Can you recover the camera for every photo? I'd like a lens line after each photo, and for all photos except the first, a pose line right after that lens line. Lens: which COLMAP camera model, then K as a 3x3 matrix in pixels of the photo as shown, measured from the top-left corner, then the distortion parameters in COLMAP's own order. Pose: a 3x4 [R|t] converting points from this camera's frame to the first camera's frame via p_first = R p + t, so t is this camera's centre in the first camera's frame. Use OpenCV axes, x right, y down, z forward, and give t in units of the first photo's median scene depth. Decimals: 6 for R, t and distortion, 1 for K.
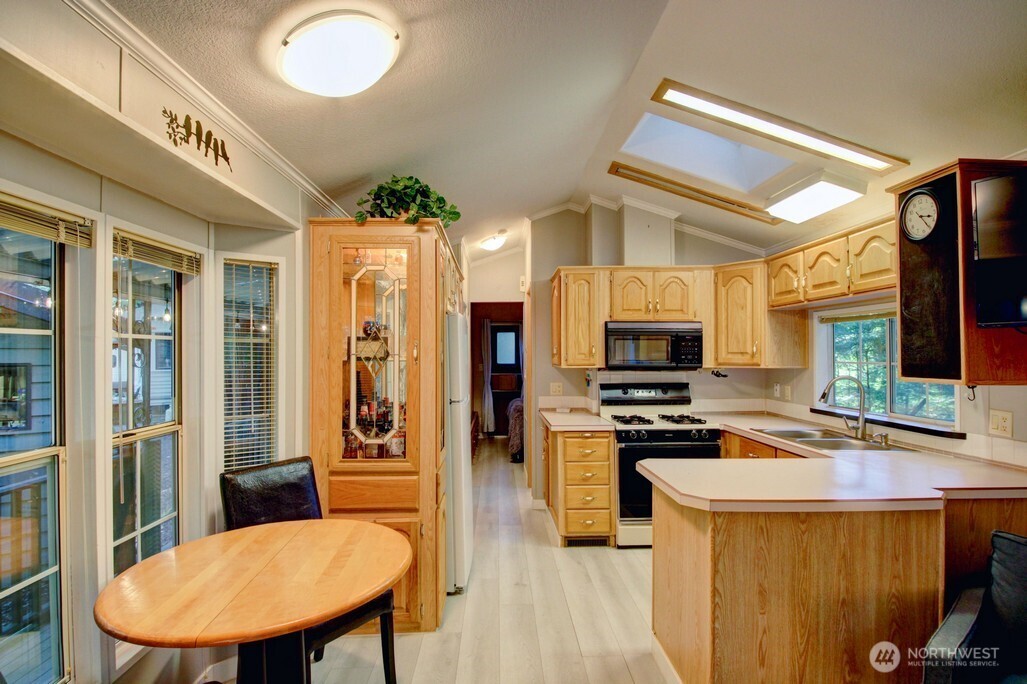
lens RADIAL K [[537.9, 0, 510.4], [0, 537.9, 349.1], [0, 0, 1]] dist [0.021450, -0.032499]
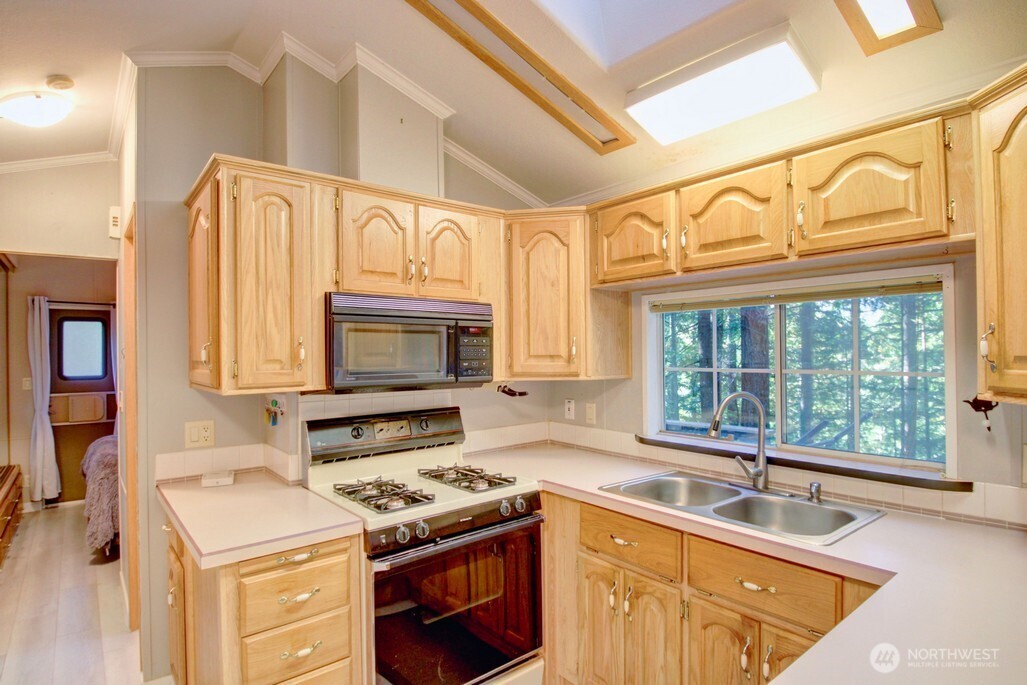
lens RADIAL K [[537.9, 0, 510.4], [0, 537.9, 349.6], [0, 0, 1]] dist [0.021450, -0.032499]
pose [[0.797796, -0.001565, 0.602926, 0.019417], [0.001932, 0.999998, 0.000039, -0.000617], [-0.602925, 0.001134, 0.797797, 0.521735]]
